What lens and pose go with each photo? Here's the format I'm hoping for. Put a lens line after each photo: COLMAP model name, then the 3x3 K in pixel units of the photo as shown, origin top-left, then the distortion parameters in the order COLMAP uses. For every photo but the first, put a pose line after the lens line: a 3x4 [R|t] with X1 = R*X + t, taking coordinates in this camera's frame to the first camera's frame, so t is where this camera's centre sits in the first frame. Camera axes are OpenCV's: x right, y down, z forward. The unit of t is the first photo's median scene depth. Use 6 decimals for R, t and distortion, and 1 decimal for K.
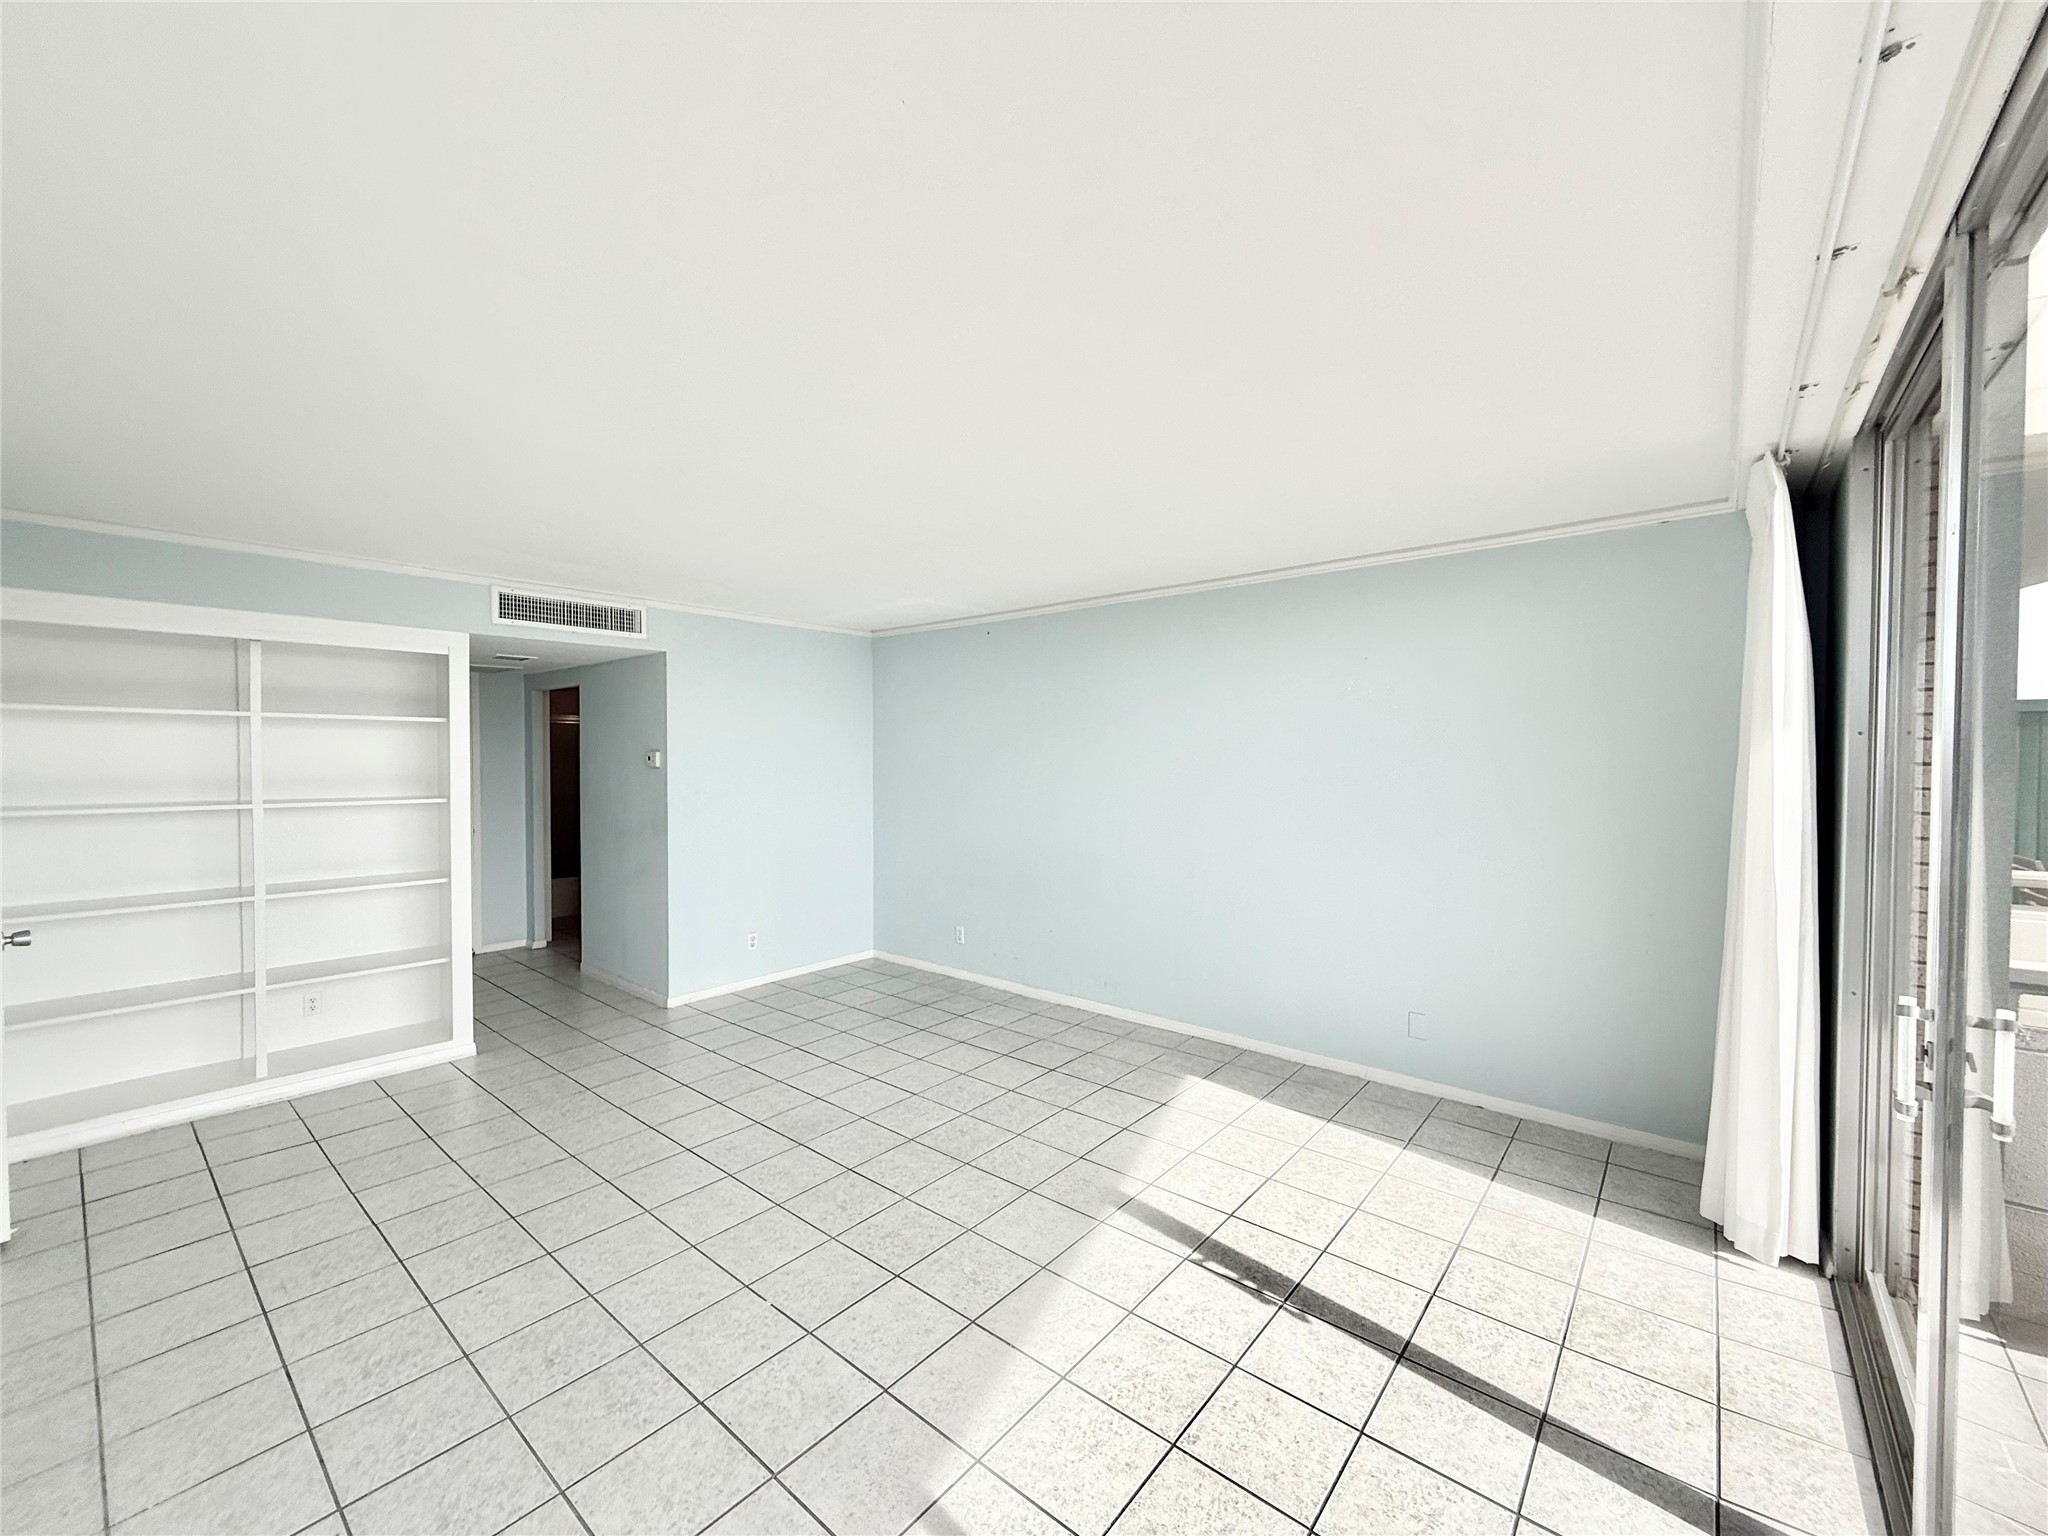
lens RADIAL K [[816.5, 0, 1017.4], [0, 816.5, 768.1], [0, 0, 1]] dist [-0.000597, 0.000686]
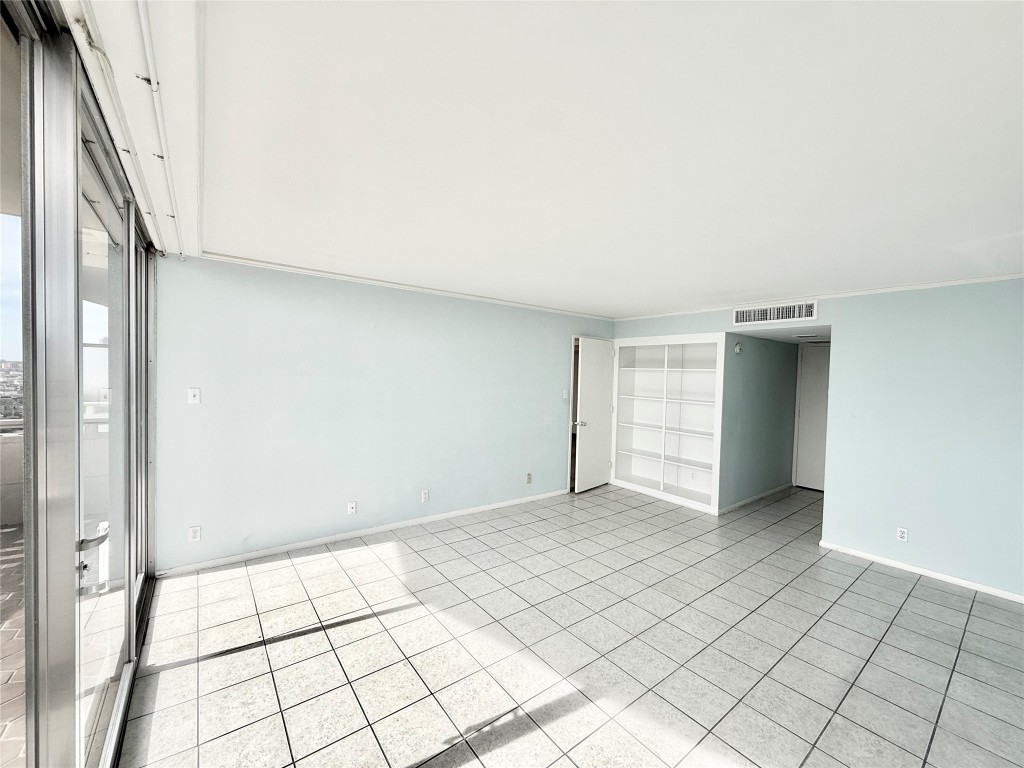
lens RADIAL K [[408.2, 0, 509.3], [0, 408.2, 382.5], [0, 0, 1]] dist [-0.000597, 0.000686]
pose [[-0.212099, 0.014767, -0.977137, 0.682506], [-0.043176, 0.998768, 0.024465, -0.030117], [0.976294, 0.047378, -0.211200, 0.783477]]
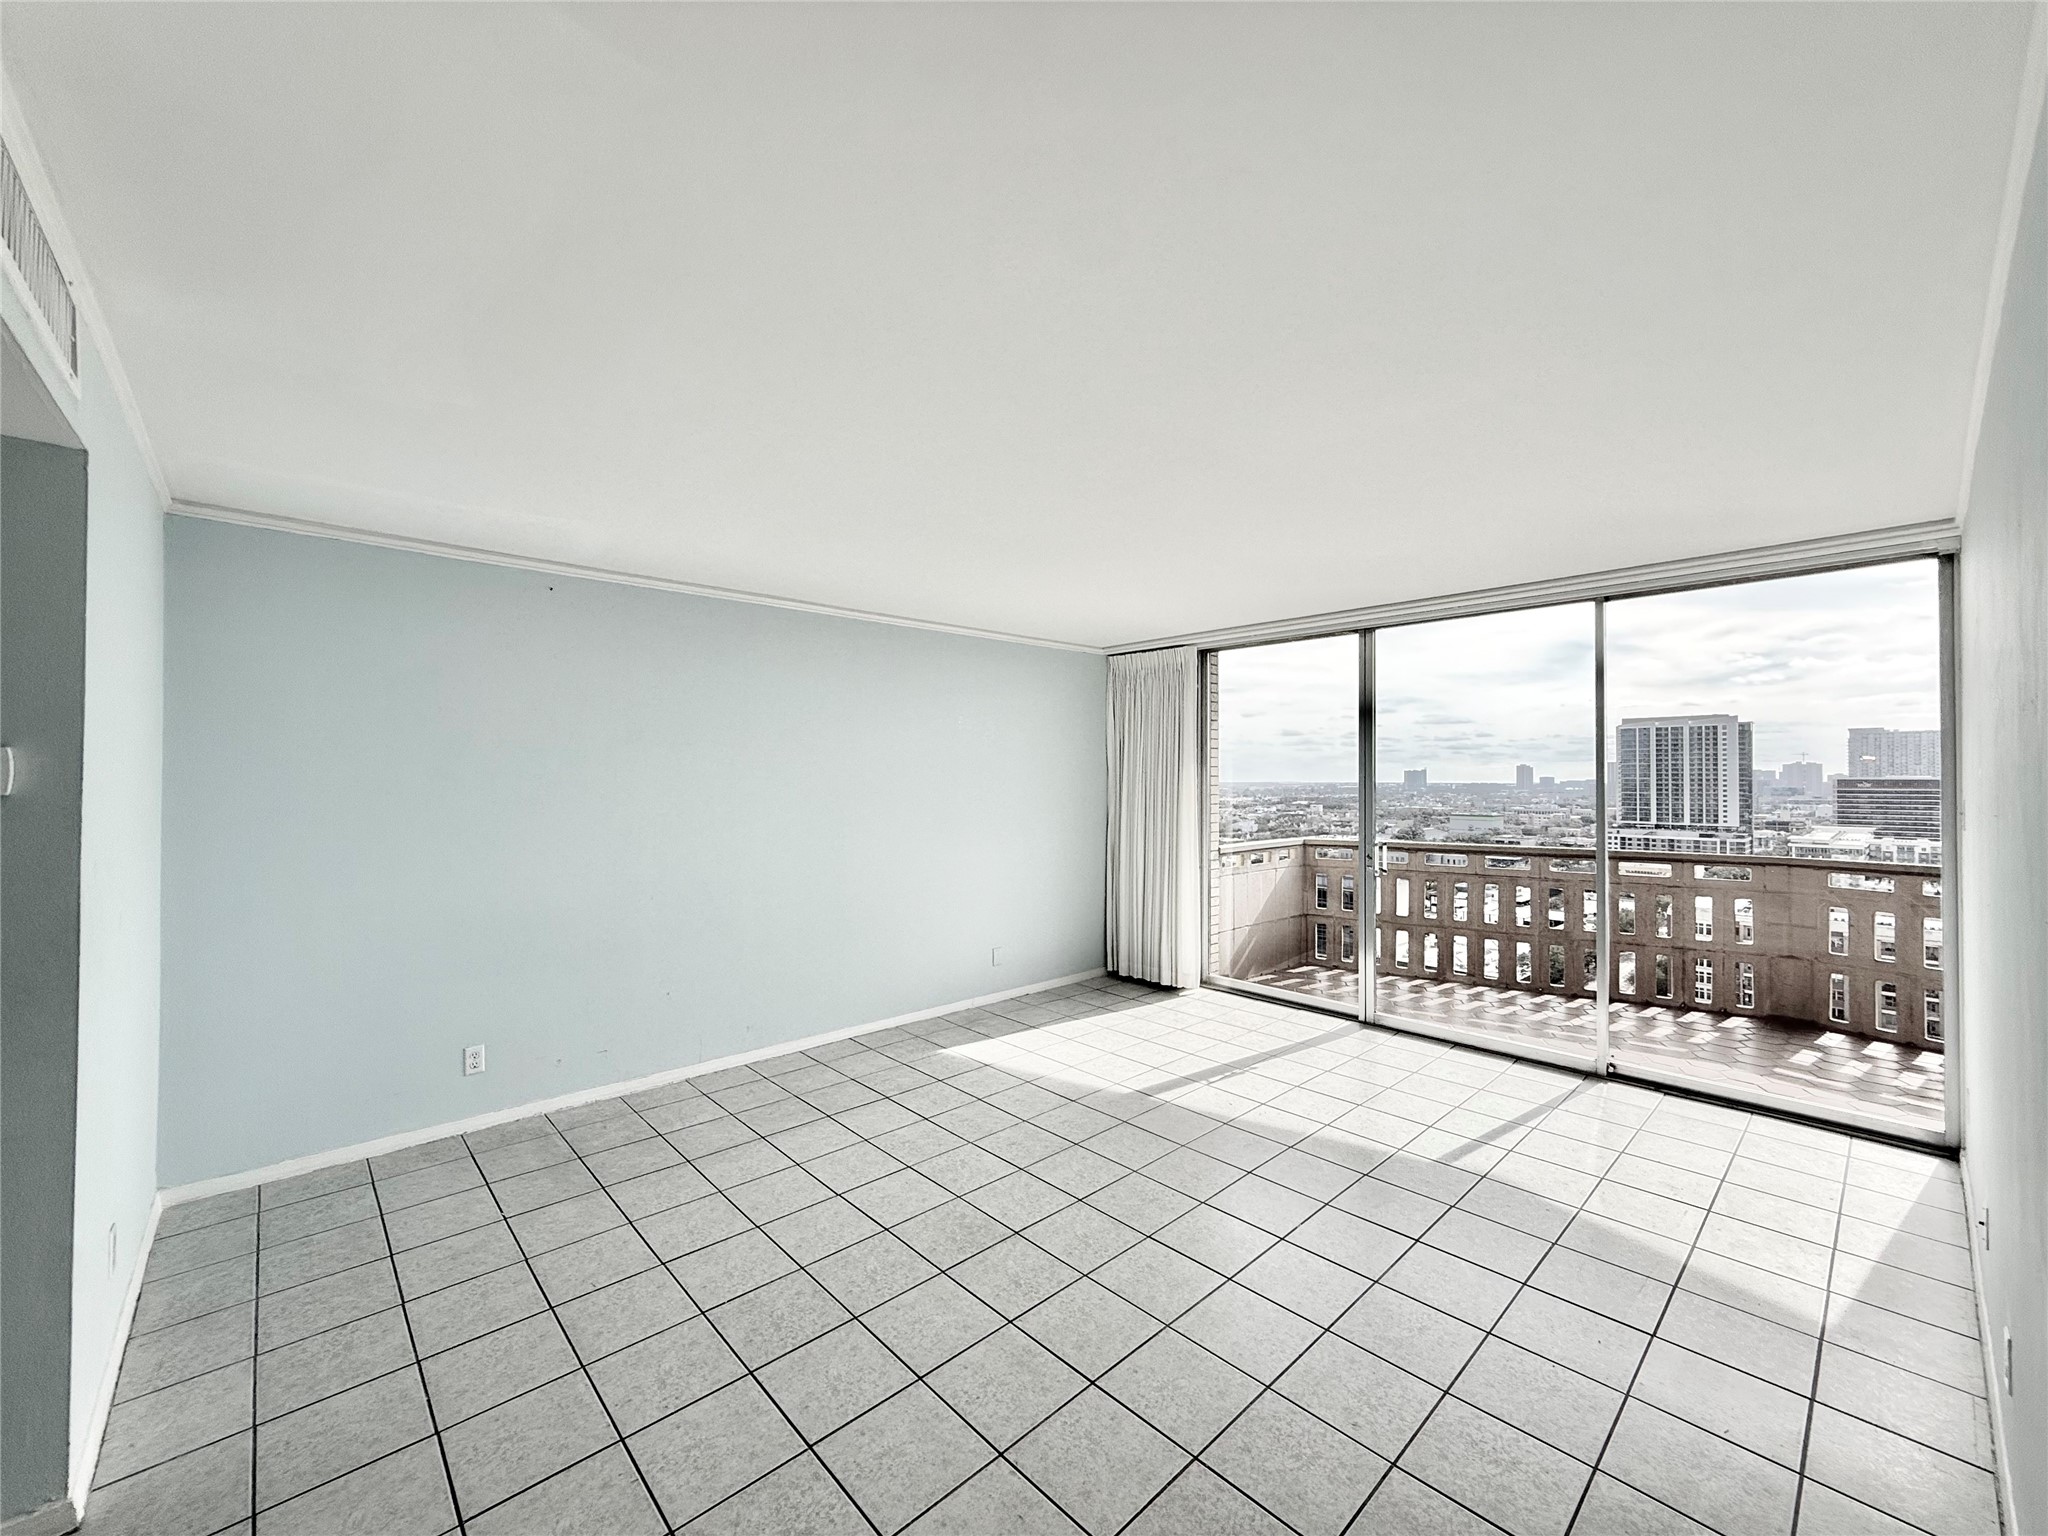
lens RADIAL K [[816.5, 0, 1018.7], [0, 816.5, 767.8], [0, 0, 1]] dist [-0.000597, 0.000686]
pose [[0.122545, 0.012824, 0.992380, -1.005686], [0.014330, 0.999789, -0.014690, -0.001421], [-0.992360, 0.016021, 0.122335, 0.812596]]
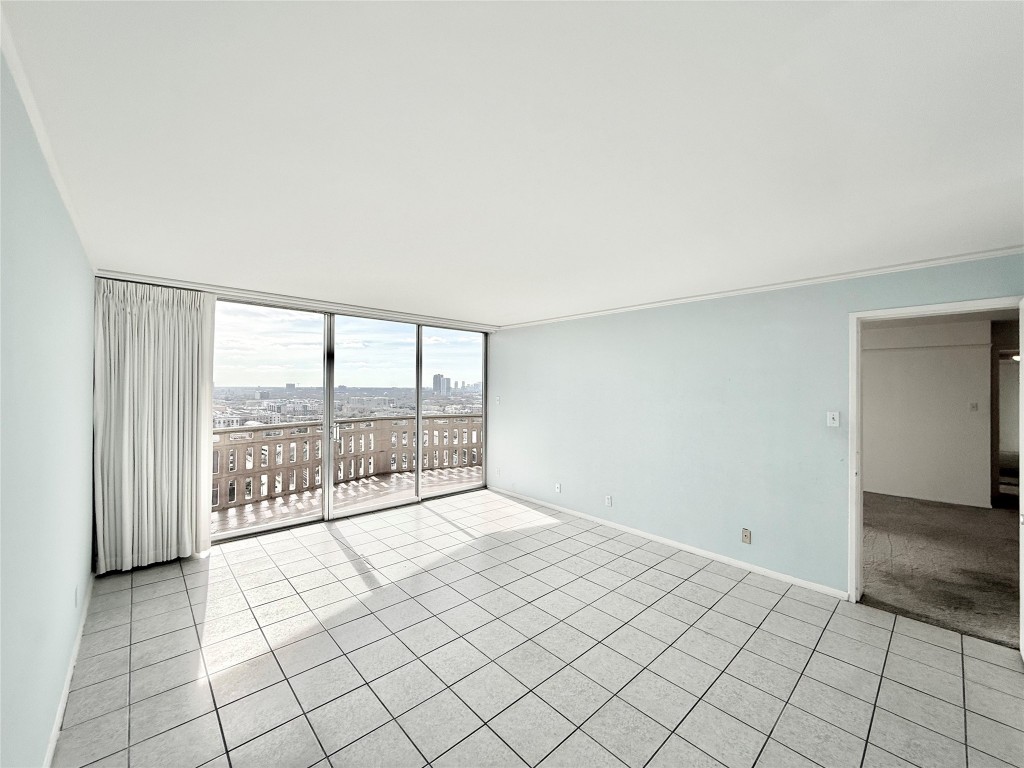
lens RADIAL K [[408.2, 0, 510.4], [0, 408.2, 384.6], [0, 0, 1]] dist [-0.000597, 0.000686]
pose [[-0.992800, -0.007733, 0.119533, -0.290389], [-0.006433, 0.999916, 0.011262, -0.036852], [-0.119610, 0.010412, -0.992766, 1.633162]]
